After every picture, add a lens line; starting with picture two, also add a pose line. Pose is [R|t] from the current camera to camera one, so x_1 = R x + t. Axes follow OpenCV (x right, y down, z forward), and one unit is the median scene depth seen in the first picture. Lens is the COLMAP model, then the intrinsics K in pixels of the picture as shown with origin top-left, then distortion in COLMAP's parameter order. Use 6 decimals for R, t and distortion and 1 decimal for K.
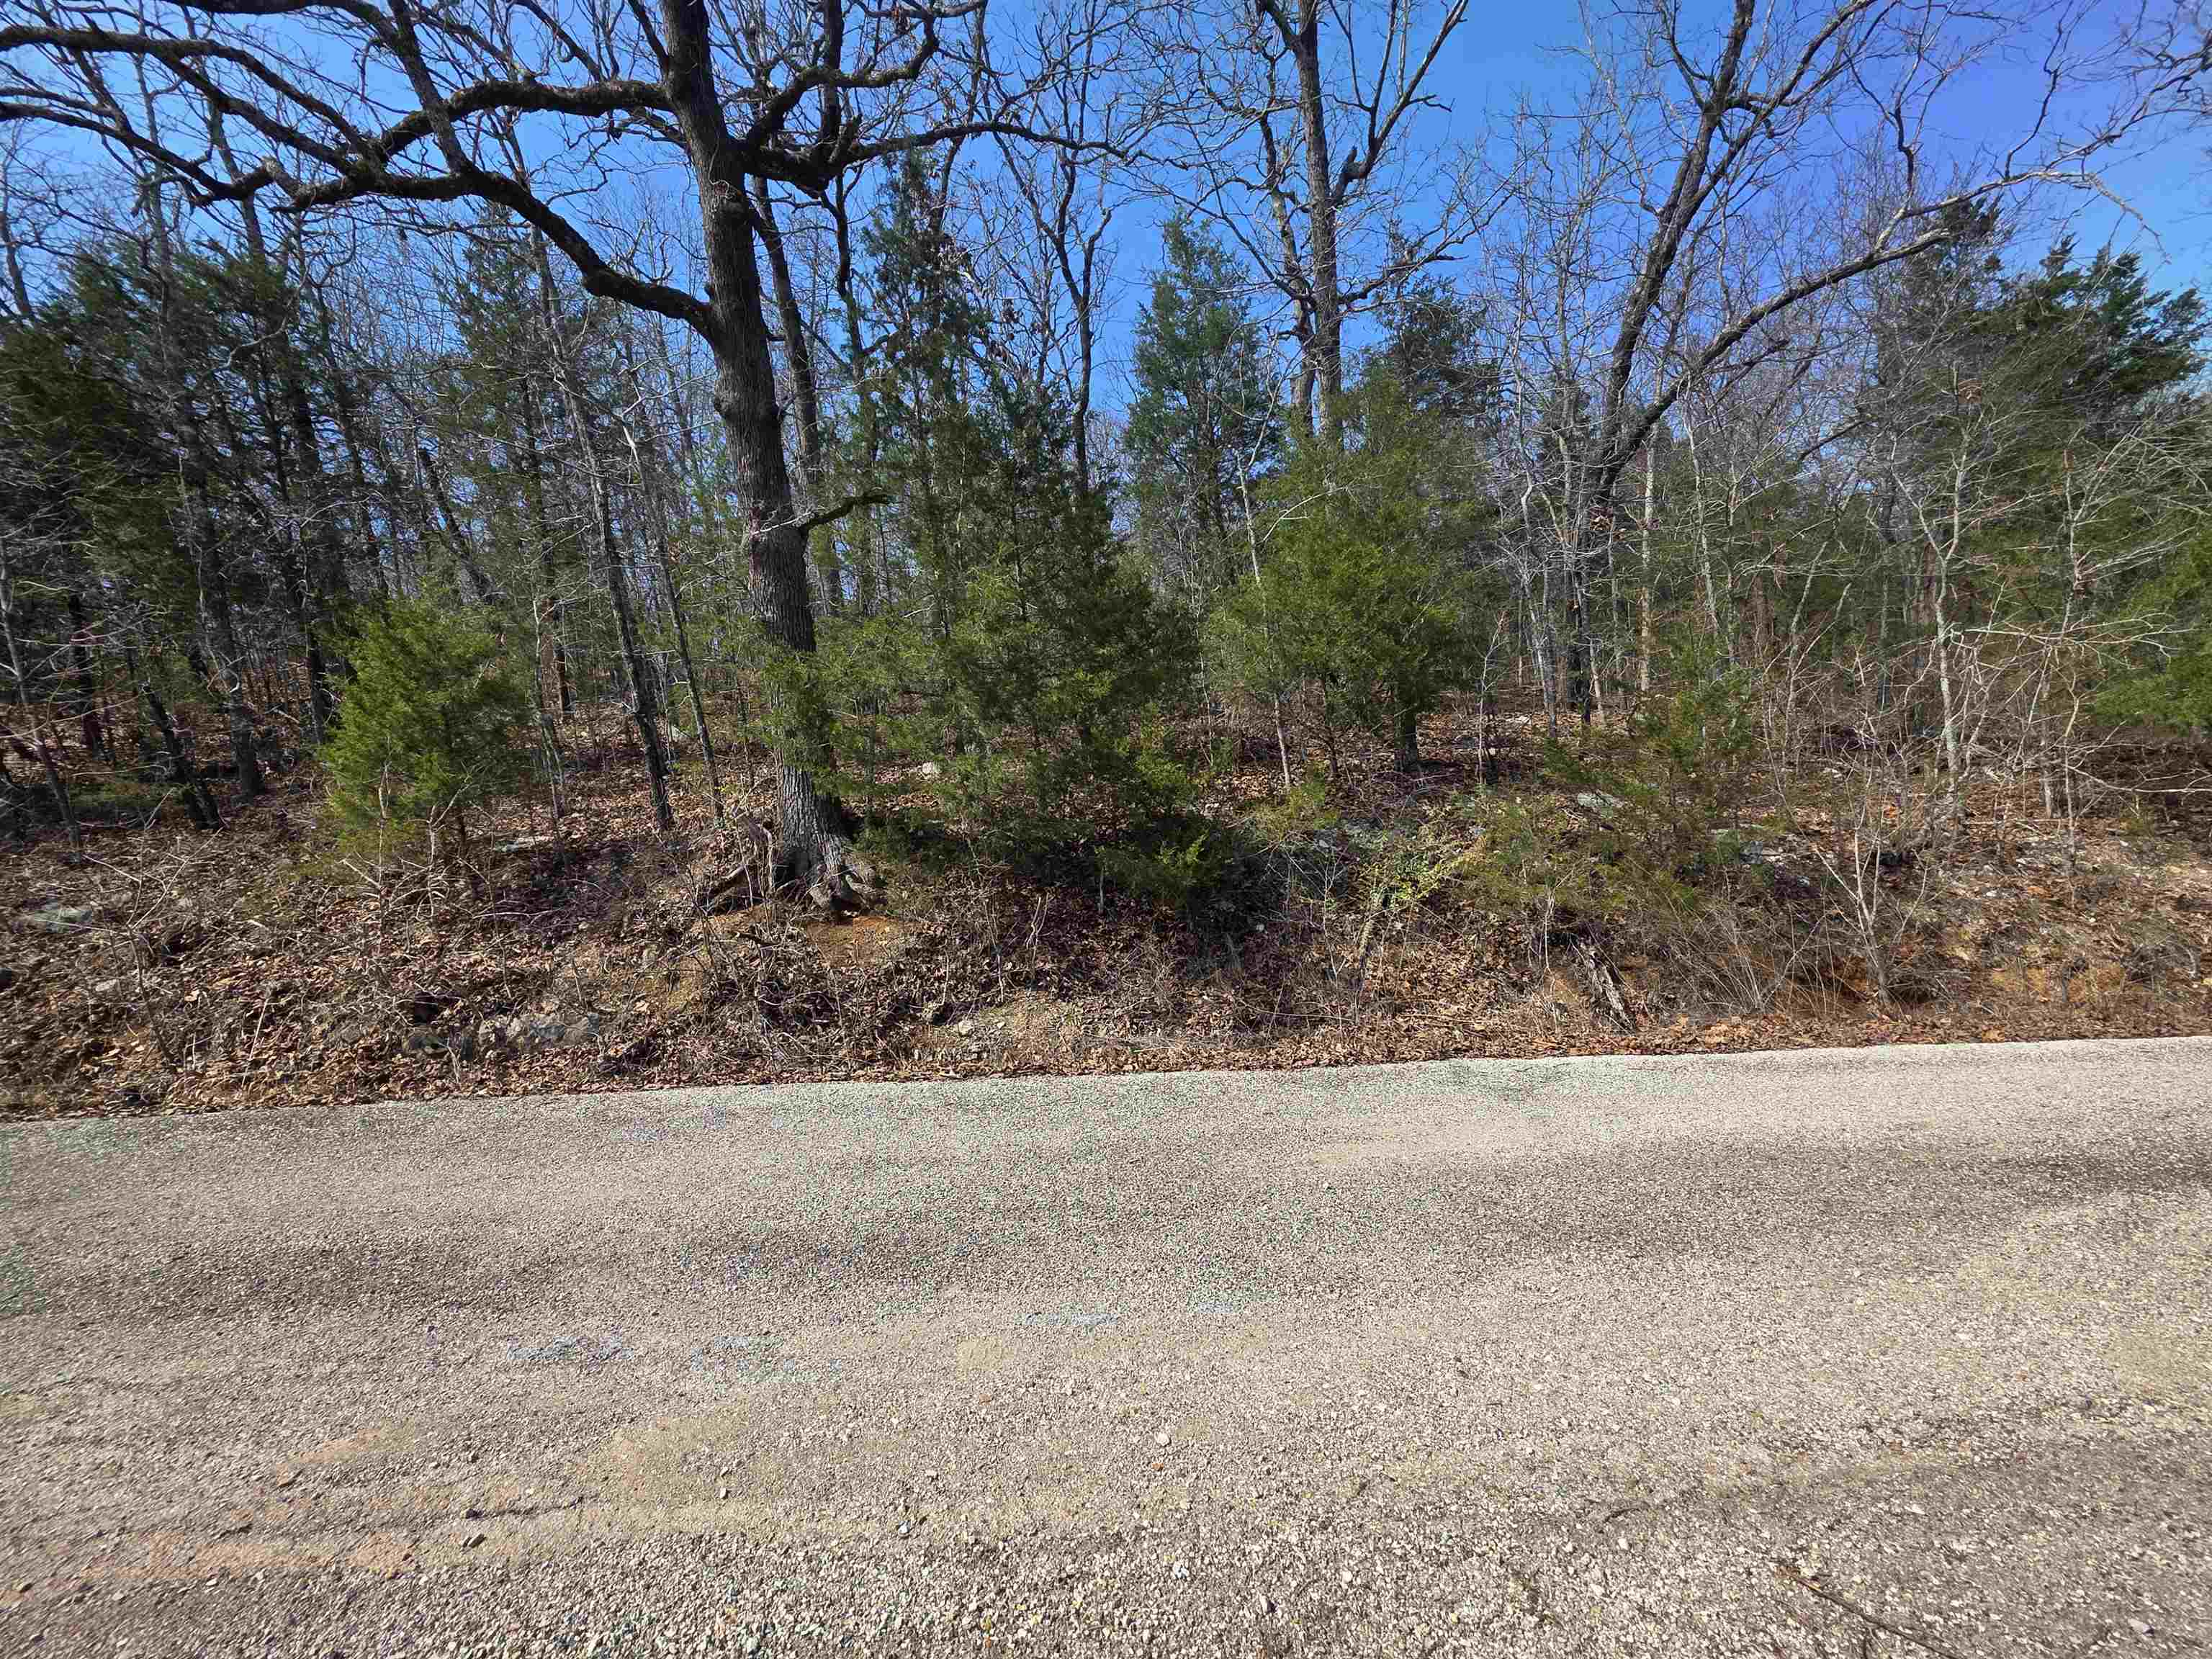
lens RADIAL K [[881.4, 0, 1107.6], [0, 881.4, 837.2], [0, 0, 1]] dist [0.001460, -0.000549]
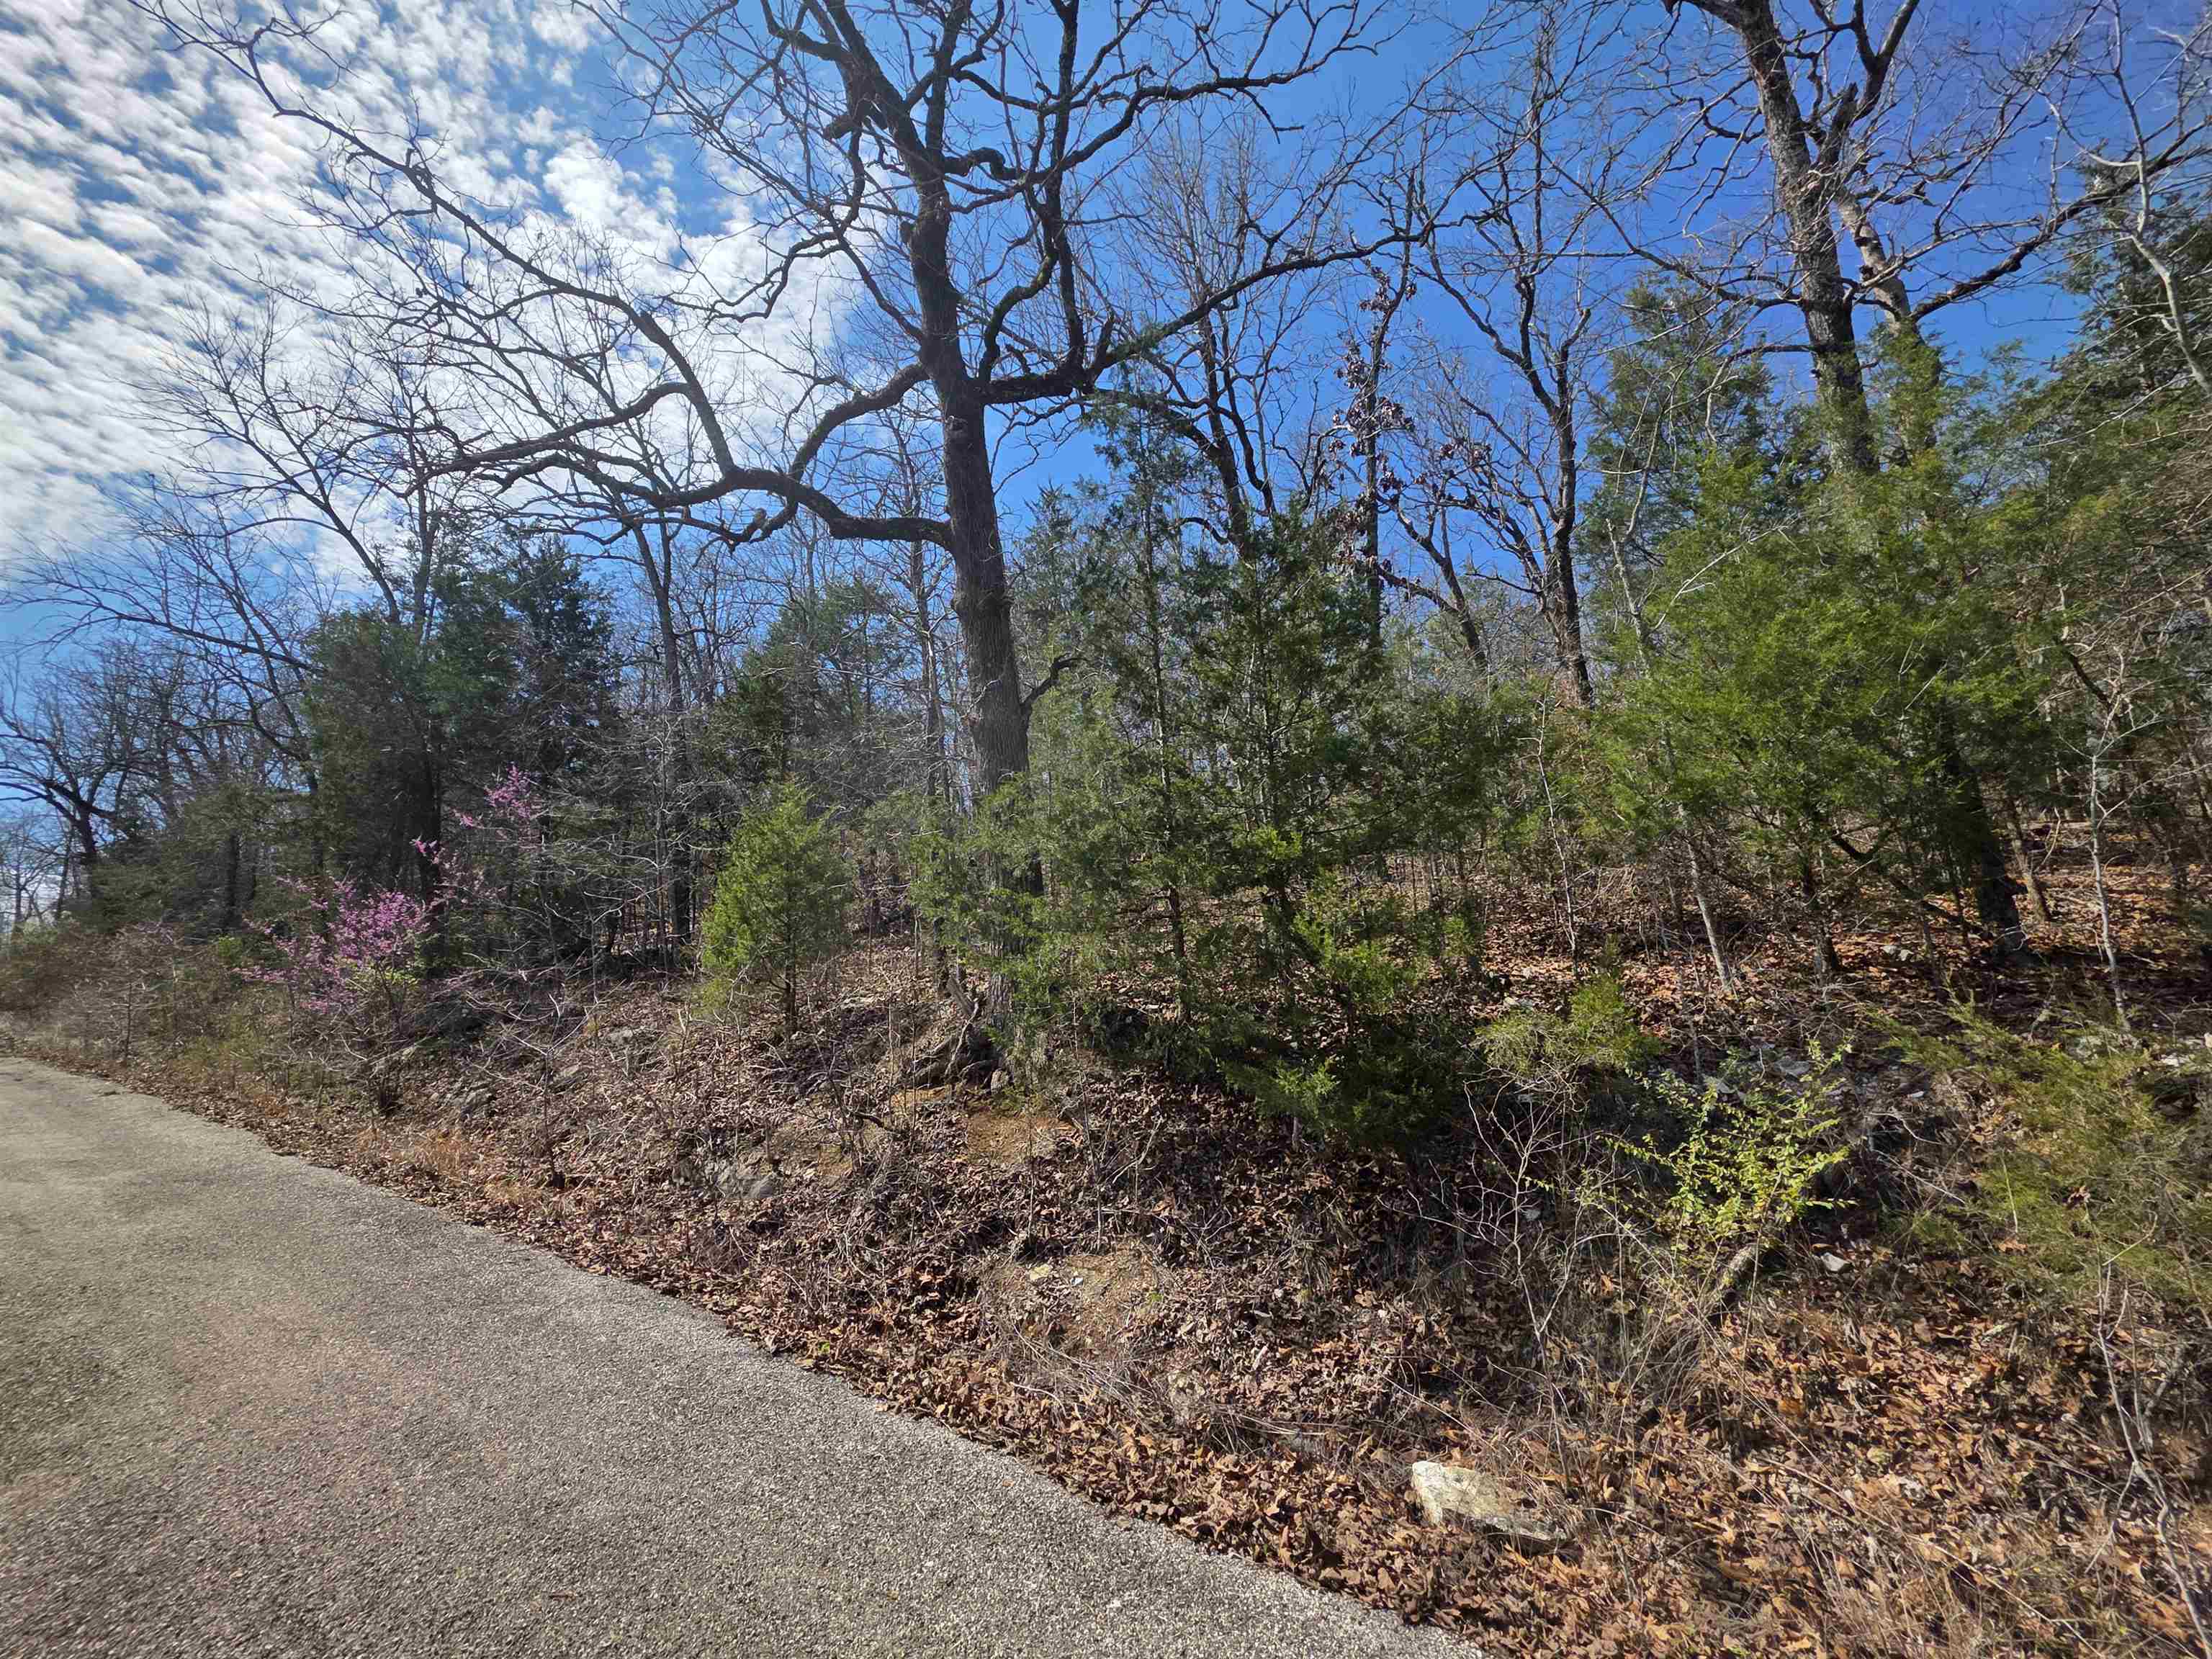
lens RADIAL K [[885.8, 0, 1111.2], [0, 885.8, 842.2], [0, 0, 1]] dist [0.000752, -0.000898]
pose [[0.795703, -0.045093, -0.604006, 0.320531], [-0.064310, 0.985298, -0.158280, -0.038490], [0.602263, 0.164787, 0.781105, 0.278696]]
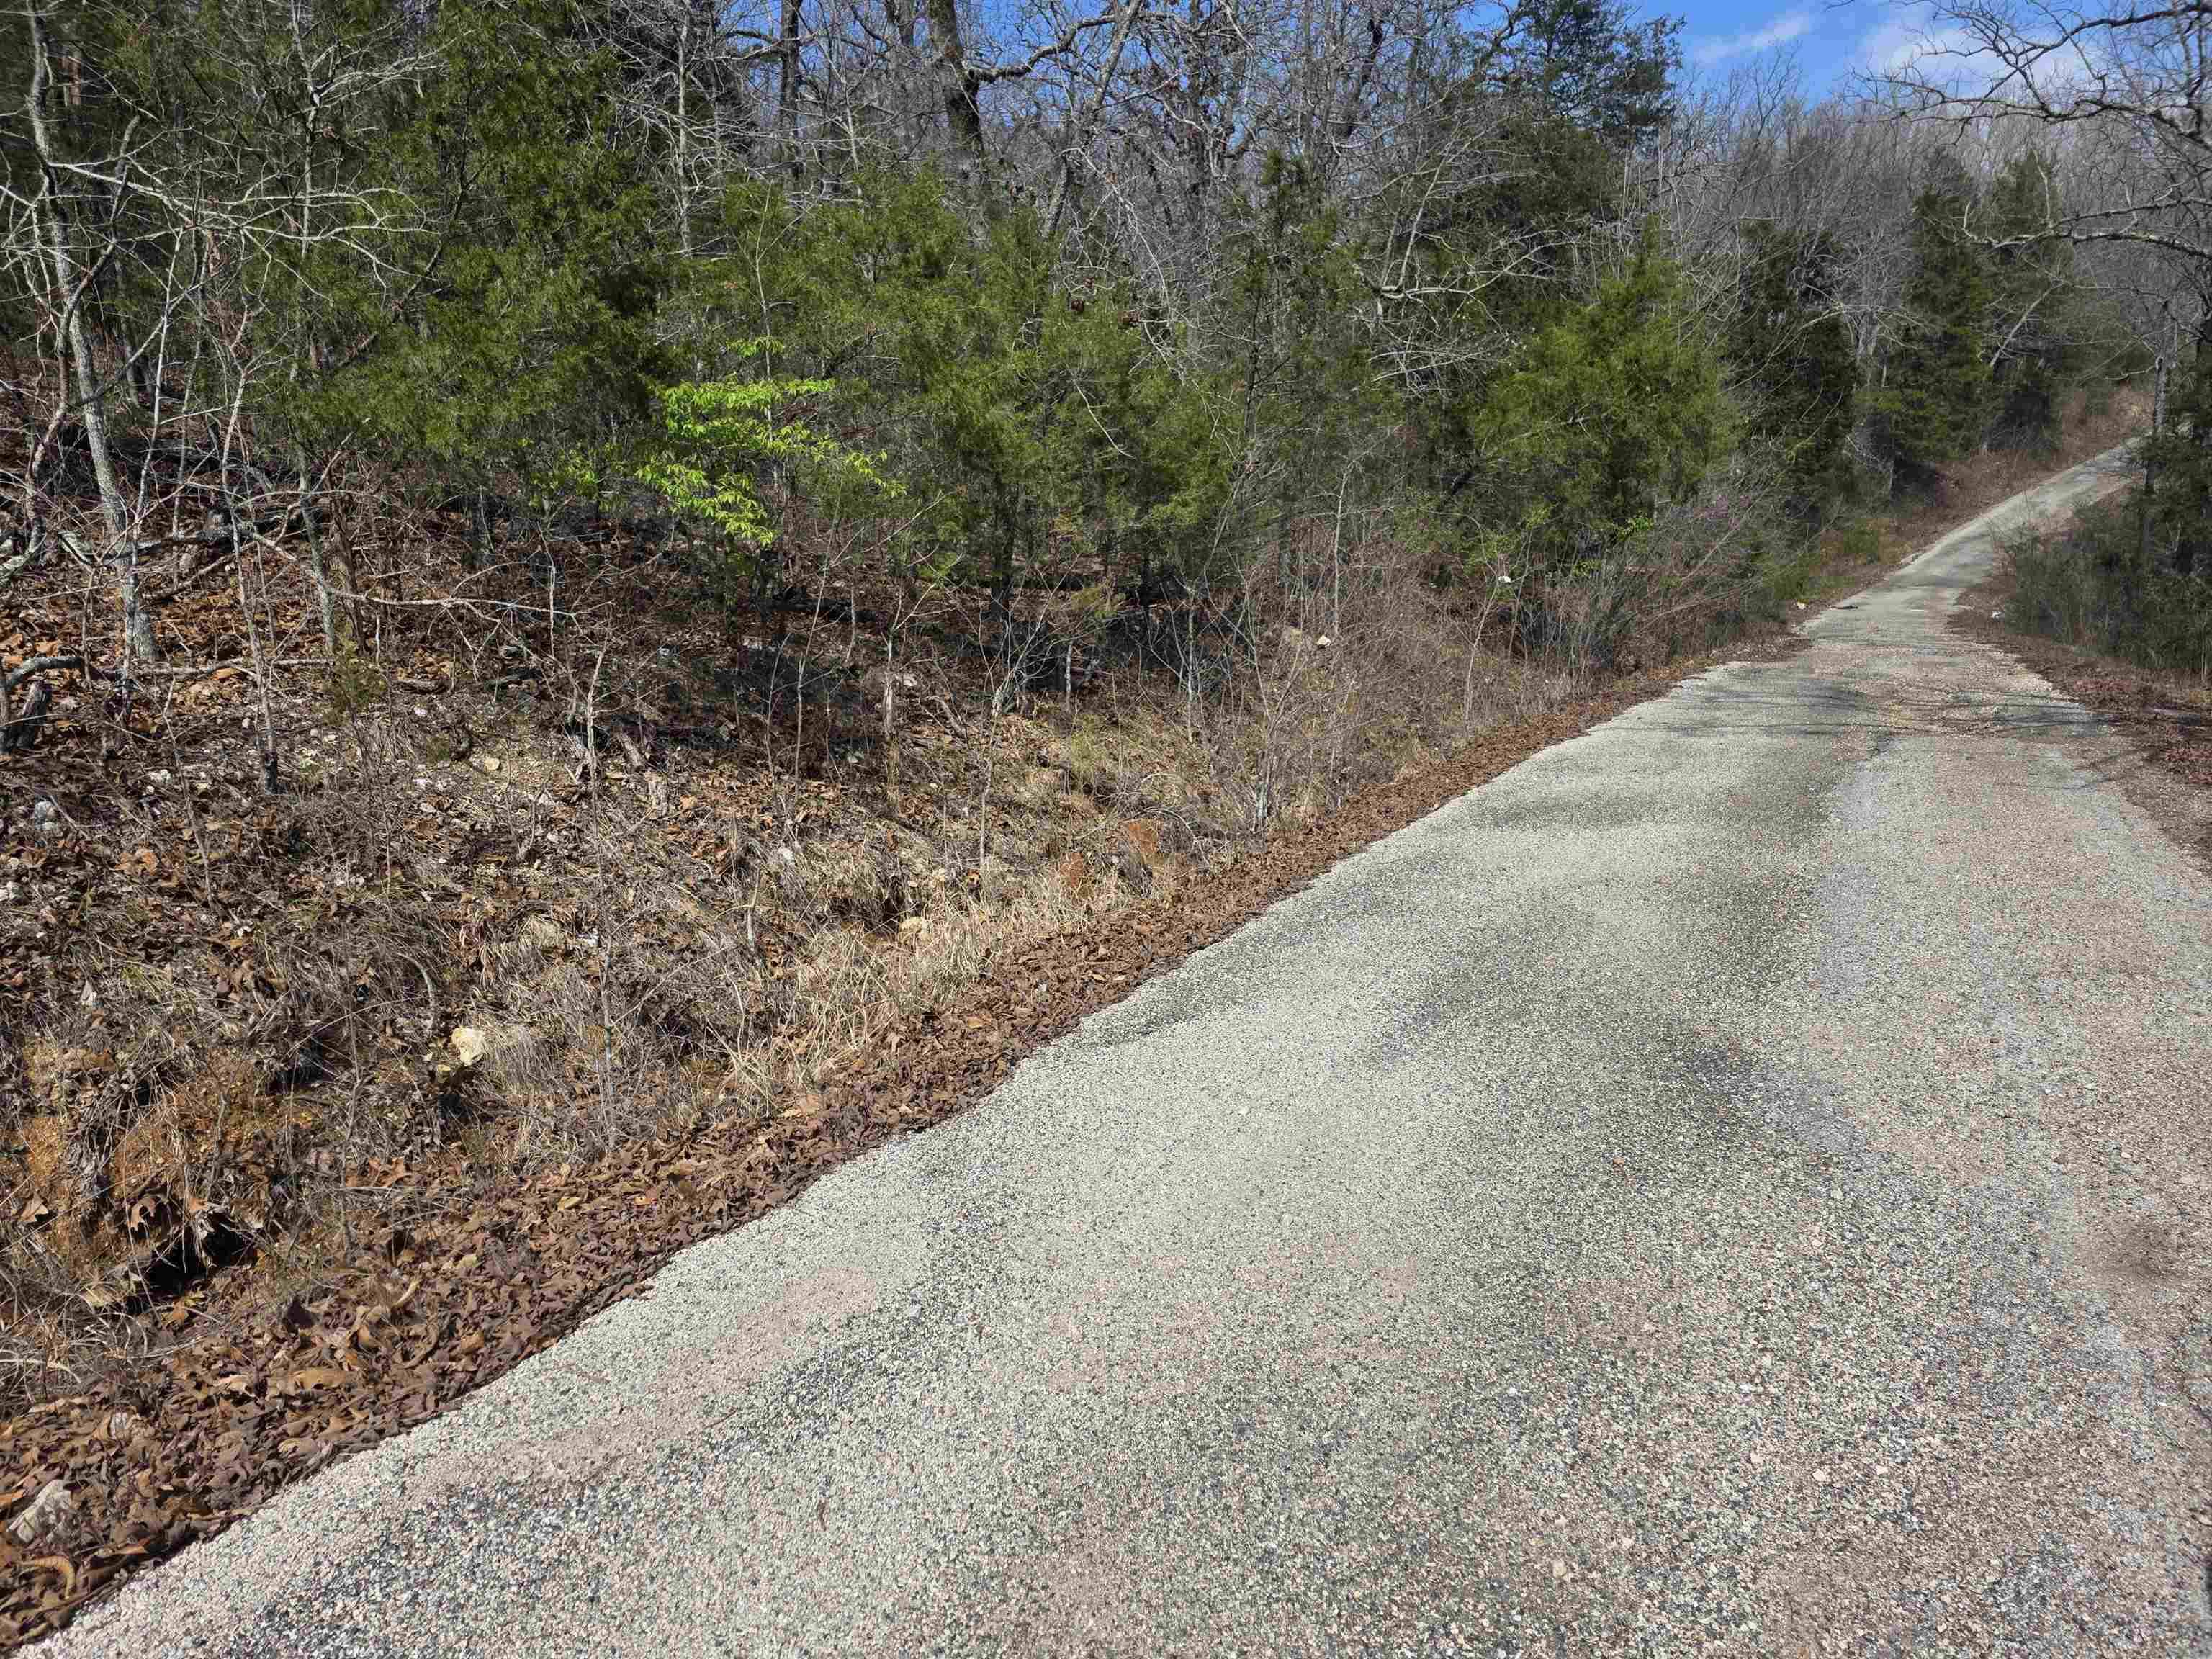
lens RADIAL K [[1475.4, 0, 1074.1], [0, 1475.4, 826.8], [0, 0, 1]] dist [0.060950, -0.054281]
pose [[0.505071, -0.125709, 0.853874, 0.713859], [0.019548, 0.990748, 0.134297, -0.035055], [-0.862856, -0.051138, 0.502856, 0.328783]]
